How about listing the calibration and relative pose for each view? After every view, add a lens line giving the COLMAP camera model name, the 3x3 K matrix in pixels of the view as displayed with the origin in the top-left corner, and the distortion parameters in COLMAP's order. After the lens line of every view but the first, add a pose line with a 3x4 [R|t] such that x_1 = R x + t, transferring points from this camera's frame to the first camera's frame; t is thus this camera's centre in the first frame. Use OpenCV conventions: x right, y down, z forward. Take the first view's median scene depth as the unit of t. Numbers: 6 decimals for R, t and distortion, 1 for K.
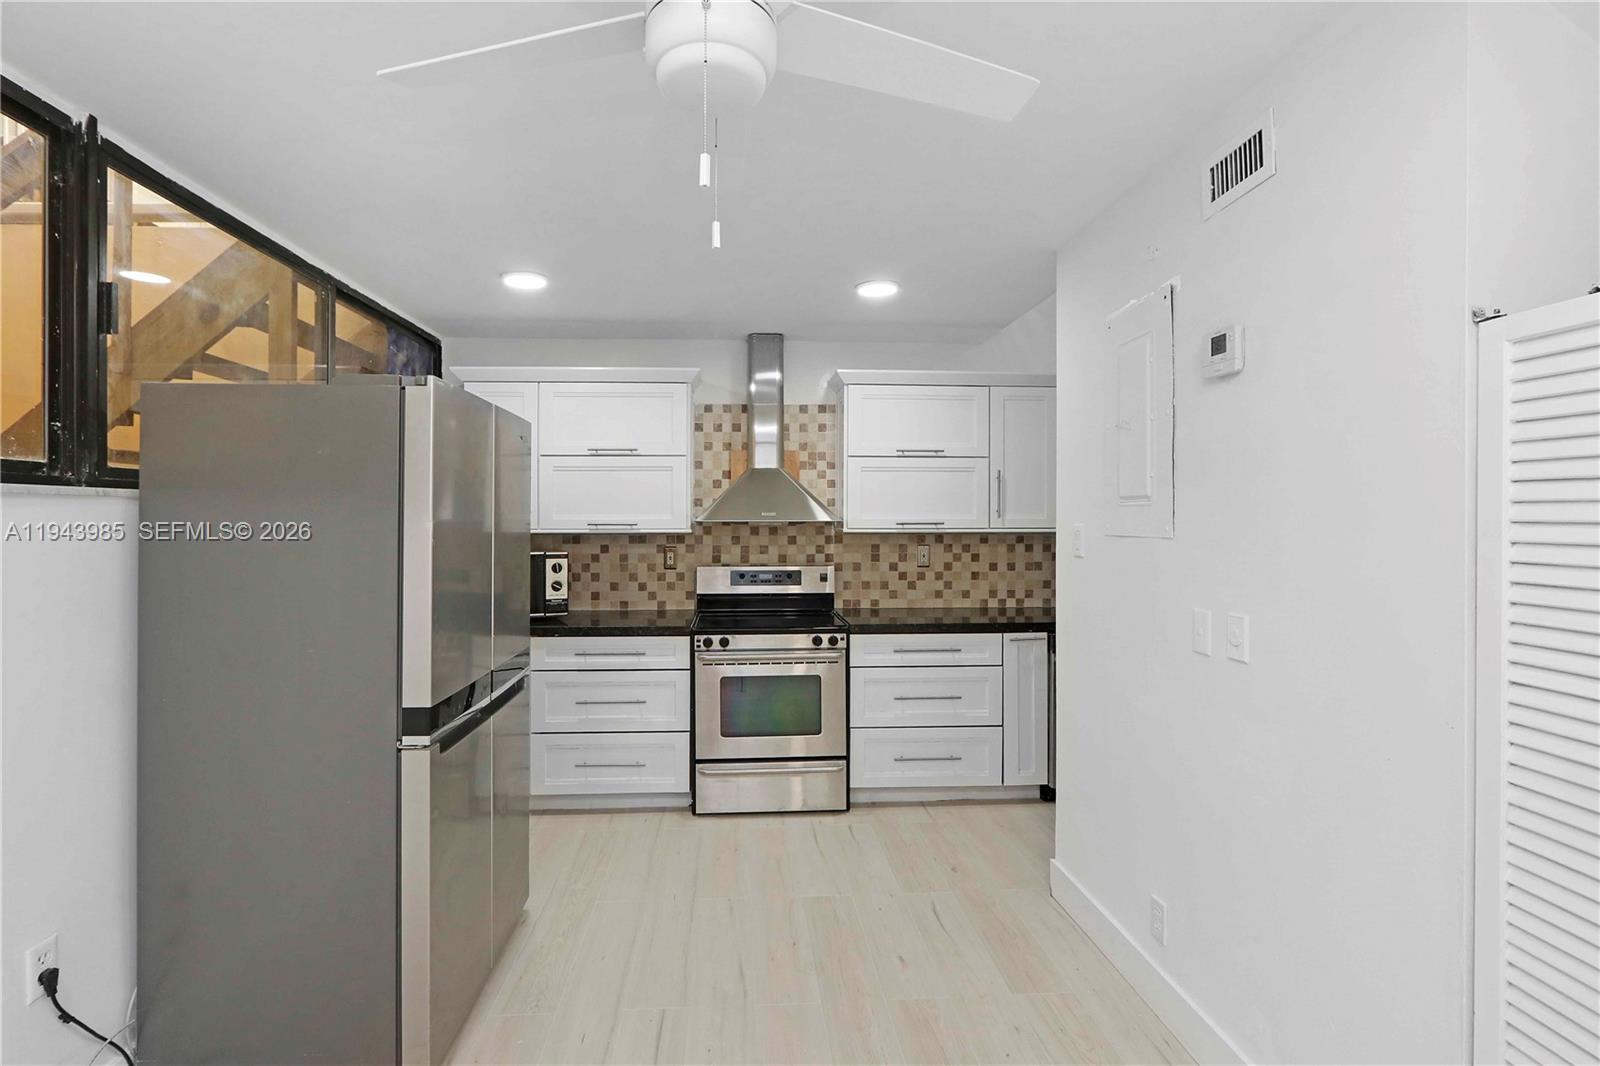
lens RADIAL K [[774.4, 0, 798.4], [0, 774.4, 524.0], [0, 0, 1]] dist [-0.020074, -0.000173]
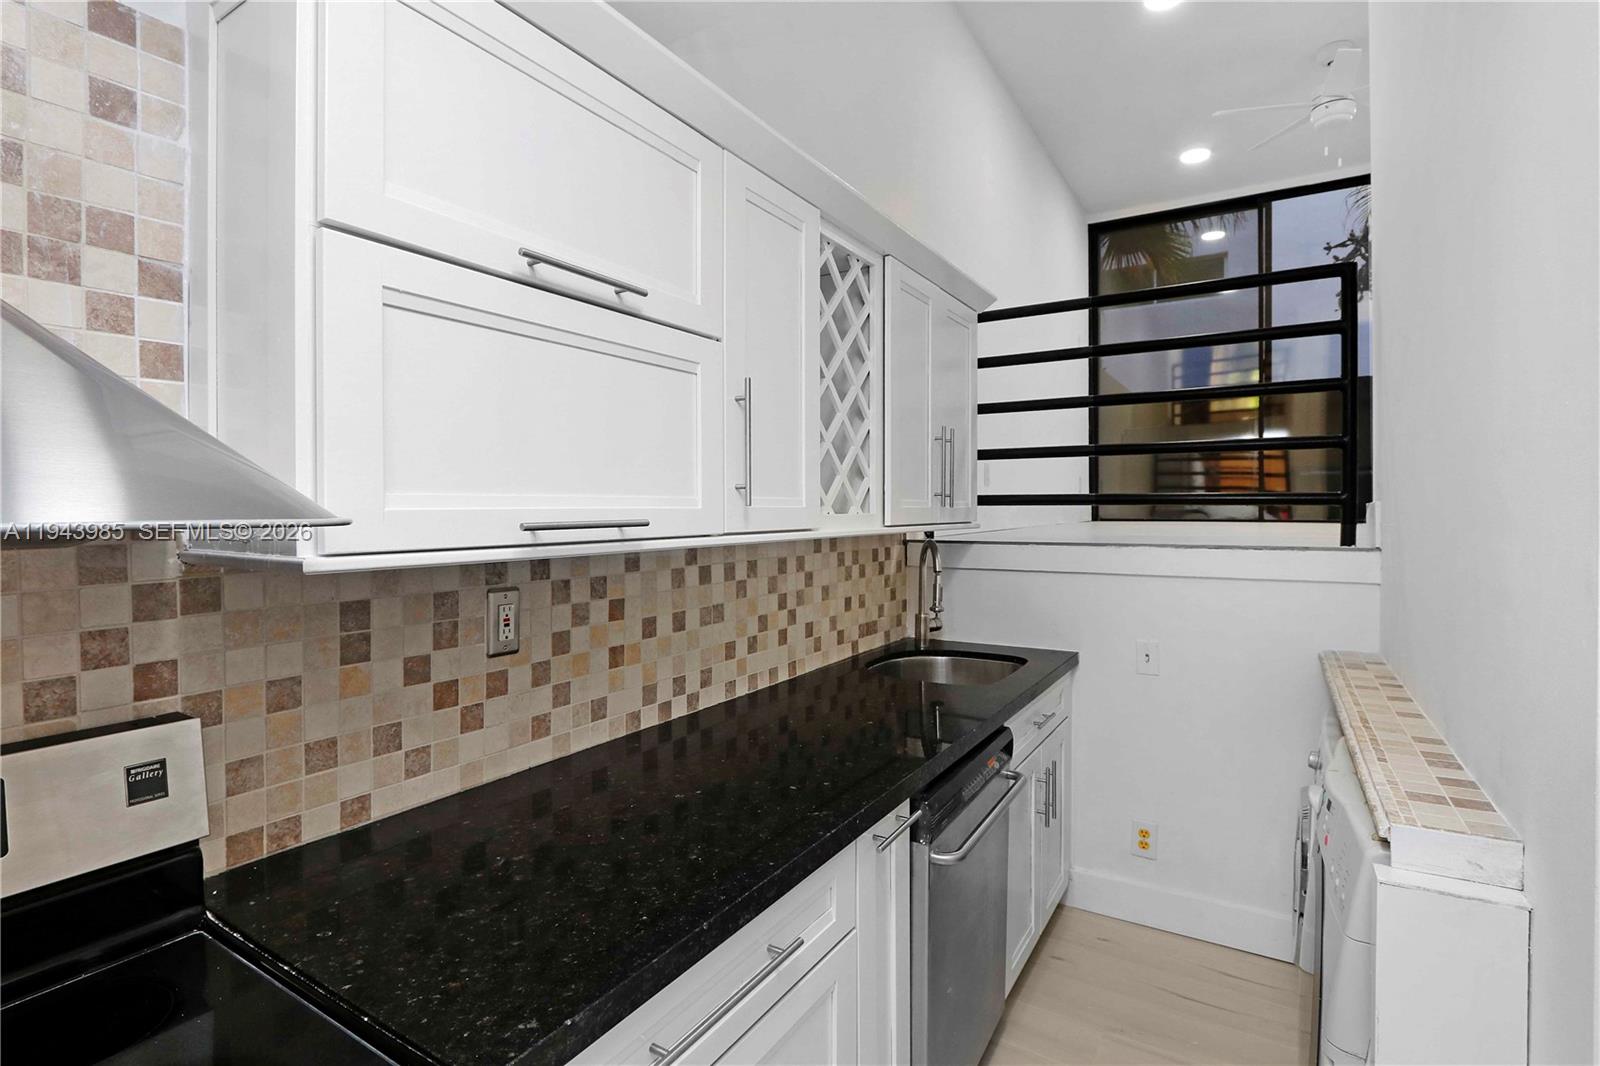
lens RADIAL K [[774.4, 0, 790.2], [0, 774.4, 521.8], [0, 0, 1]] dist [-0.020074, -0.000173]
pose [[0.601741, -0.016126, 0.798529, -0.027449], [0.013052, 0.999861, 0.010356, -0.003446], [-0.798585, 0.004191, 0.601868, 0.703217]]
